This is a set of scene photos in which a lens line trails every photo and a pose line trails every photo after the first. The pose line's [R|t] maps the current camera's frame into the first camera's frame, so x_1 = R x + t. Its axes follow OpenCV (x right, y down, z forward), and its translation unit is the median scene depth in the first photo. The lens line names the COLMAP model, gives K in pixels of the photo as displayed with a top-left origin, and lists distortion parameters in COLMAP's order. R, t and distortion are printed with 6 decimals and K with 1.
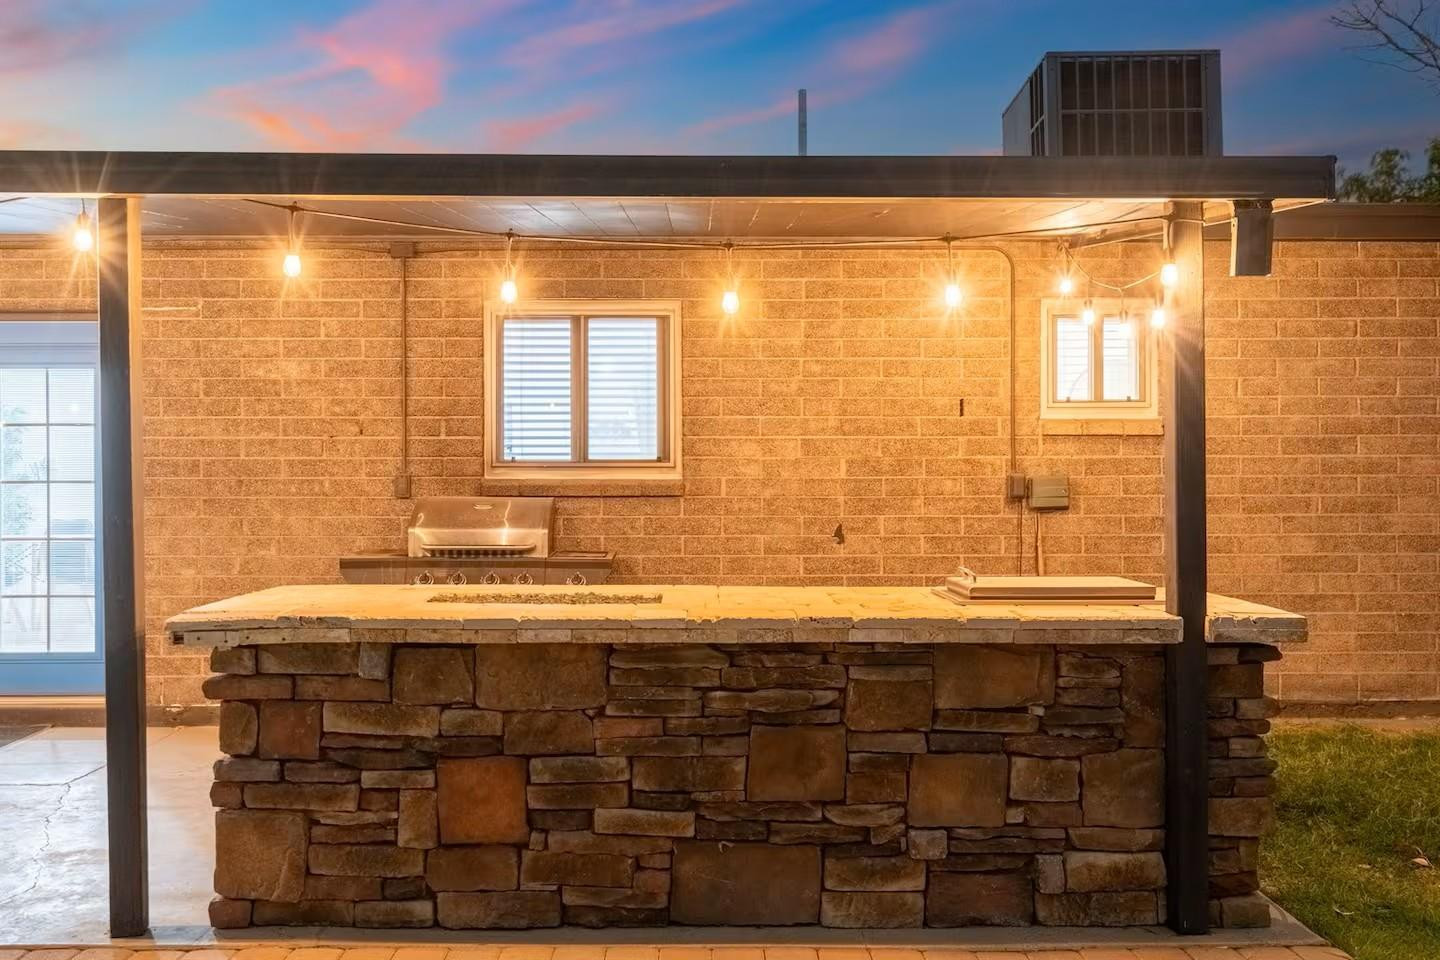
lens RADIAL K [[1288.5, 0, 716.8], [0, 1288.5, 478.0], [0, 0, 1]] dist [0.001038, -0.009541]
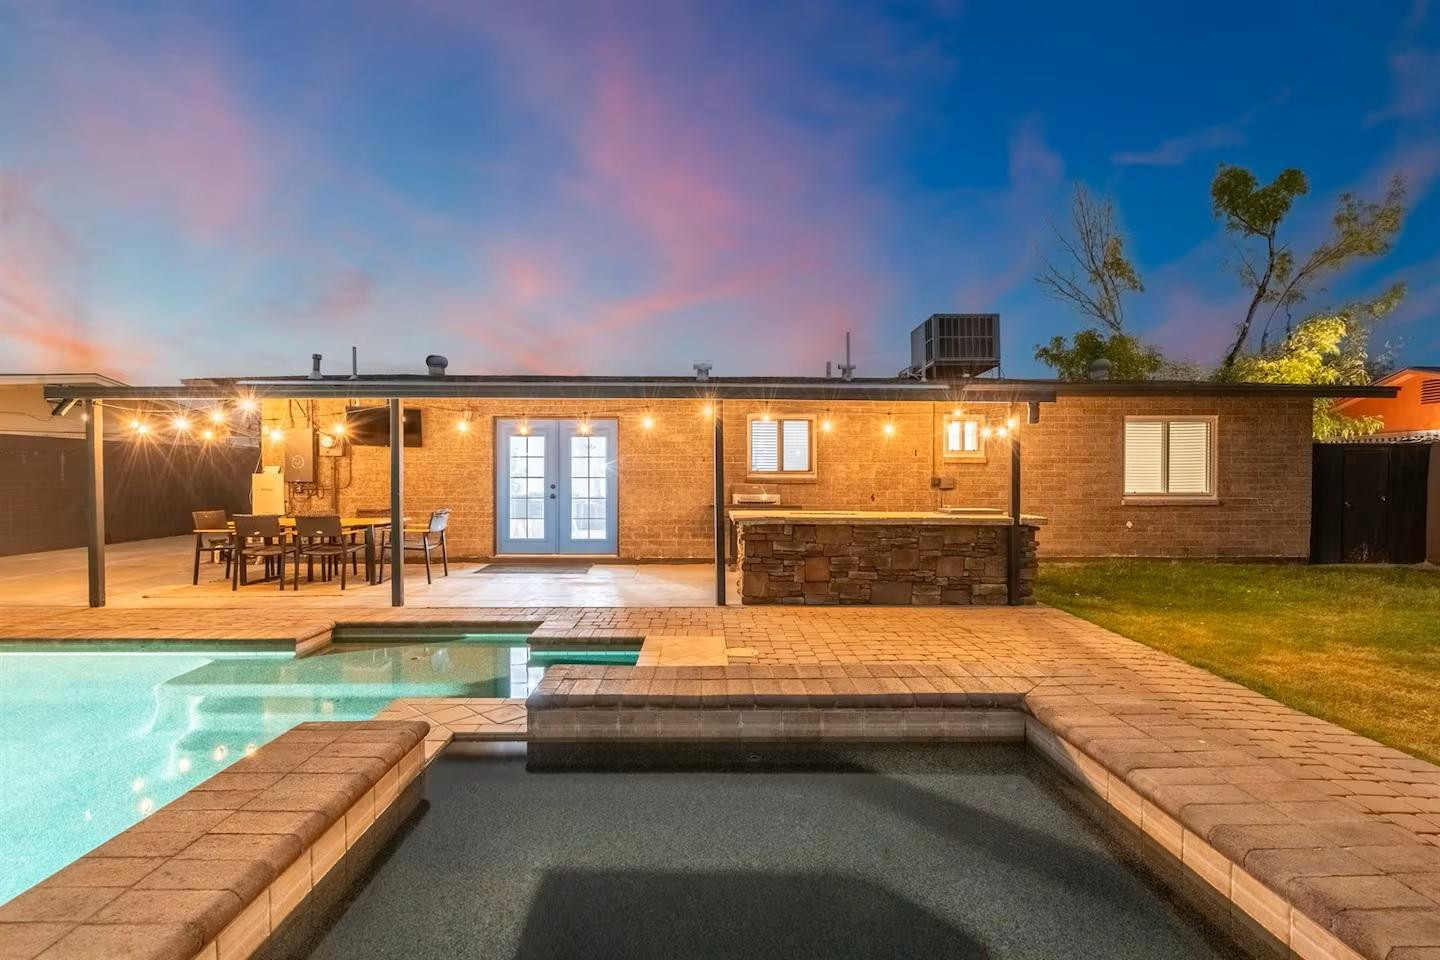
lens RADIAL K [[665.5, 0, 726.0], [0, 665.5, 479.9], [0, 0, 1]] dist [0.001144, 0.001841]
pose [[0.999653, 0.004925, 0.025873, -0.478792], [-0.005128, 0.999956, 0.007797, -0.008726], [-0.025833, -0.007927, 0.999635, -0.819248]]
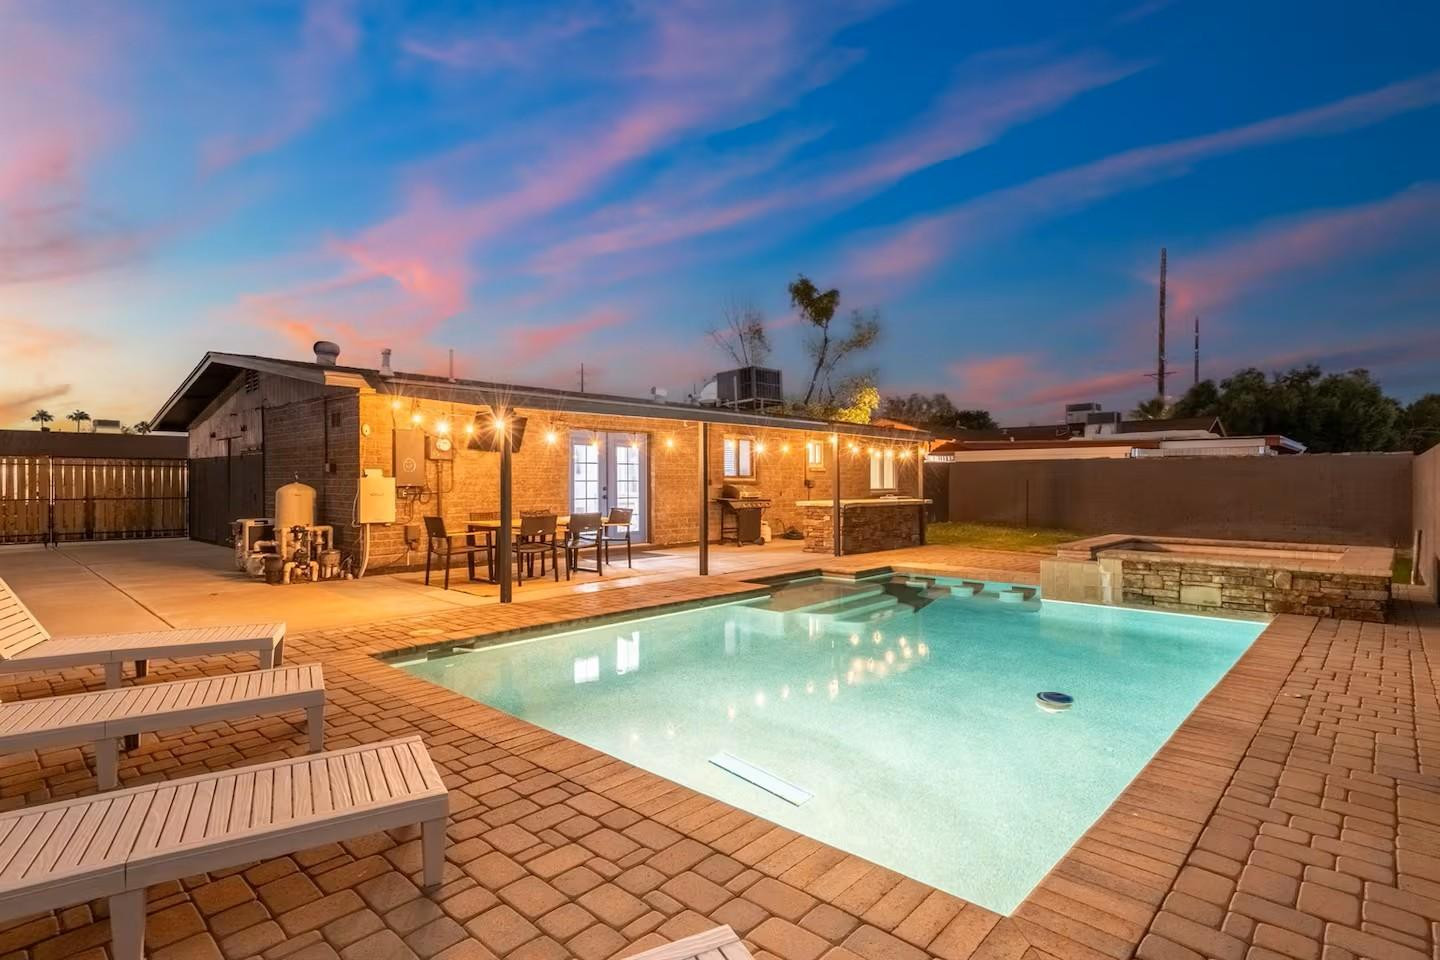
lens RADIAL K [[689.9, 0, 735.1], [0, 689.9, 484.2], [0, 0, 1]] dist [0.006663, -0.000062]
pose [[0.685733, -0.002567, 0.727848, -3.017662], [-0.002985, 0.999975, 0.006339, -0.000581], [-0.727847, -0.006520, 0.685709, -0.815706]]
